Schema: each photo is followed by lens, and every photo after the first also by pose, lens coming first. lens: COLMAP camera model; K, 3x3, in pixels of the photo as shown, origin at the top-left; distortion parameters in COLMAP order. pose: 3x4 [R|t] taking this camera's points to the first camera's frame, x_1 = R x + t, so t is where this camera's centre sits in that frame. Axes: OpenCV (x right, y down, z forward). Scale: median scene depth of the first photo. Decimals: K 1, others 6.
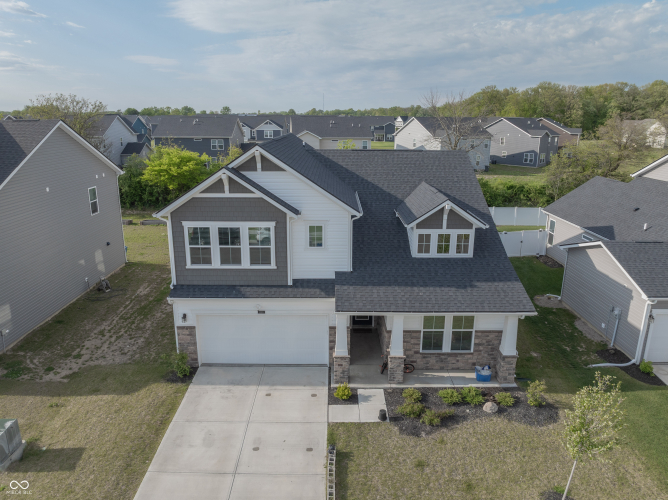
lens RADIAL K [[469.3, 0, 337.4], [0, 469.3, 247.8], [0, 0, 1]] dist [-0.038840, 0.003264]
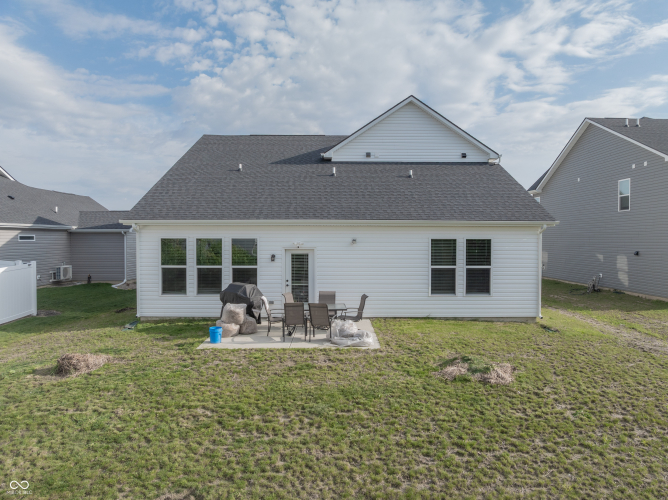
lens RADIAL K [[469.3, 0, 337.4], [0, 469.3, 247.8], [0, 0, 1]] dist [-0.038840, 0.003264]
pose [[-0.999971, -0.003180, -0.006886, 0.006375], [-0.005053, 0.956360, 0.292149, -0.260588], [0.005656, 0.292175, -0.956348, 1.872129]]
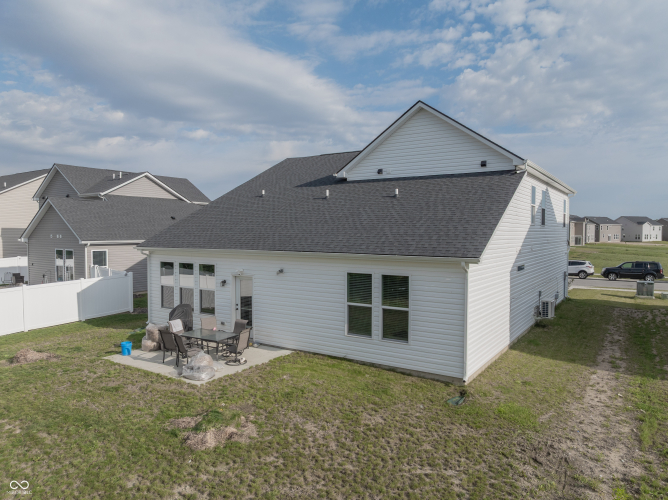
lens RADIAL K [[469.3, 0, 337.4], [0, 469.3, 247.8], [0, 0, 1]] dist [-0.038840, 0.003264]
pose [[-0.834484, -0.021559, 0.550611, -0.377868], [0.147737, 0.953897, 0.261254, -0.267384], [-0.530859, 0.299358, -0.792827, 1.734468]]
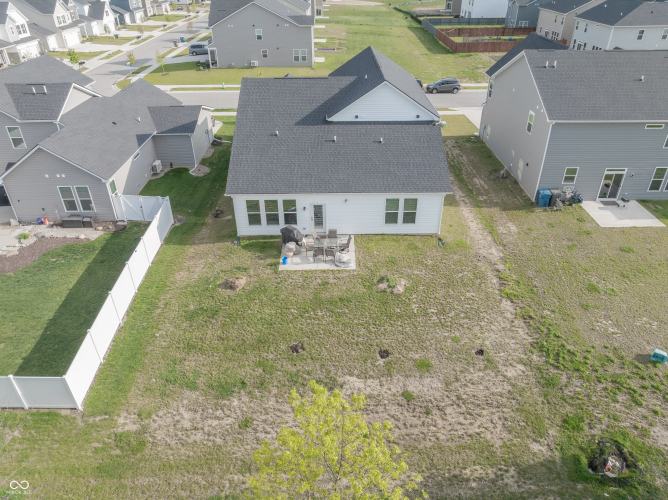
lens RADIAL K [[469.3, 0, 337.4], [0, 469.3, 247.8], [0, 0, 1]] dist [-0.038840, 0.003264]
pose [[-0.999963, 0.007249, -0.004629, 0.008312], [0.001411, 0.669169, 0.743109, -0.830748], [0.008484, 0.743075, -0.669154, 2.137218]]
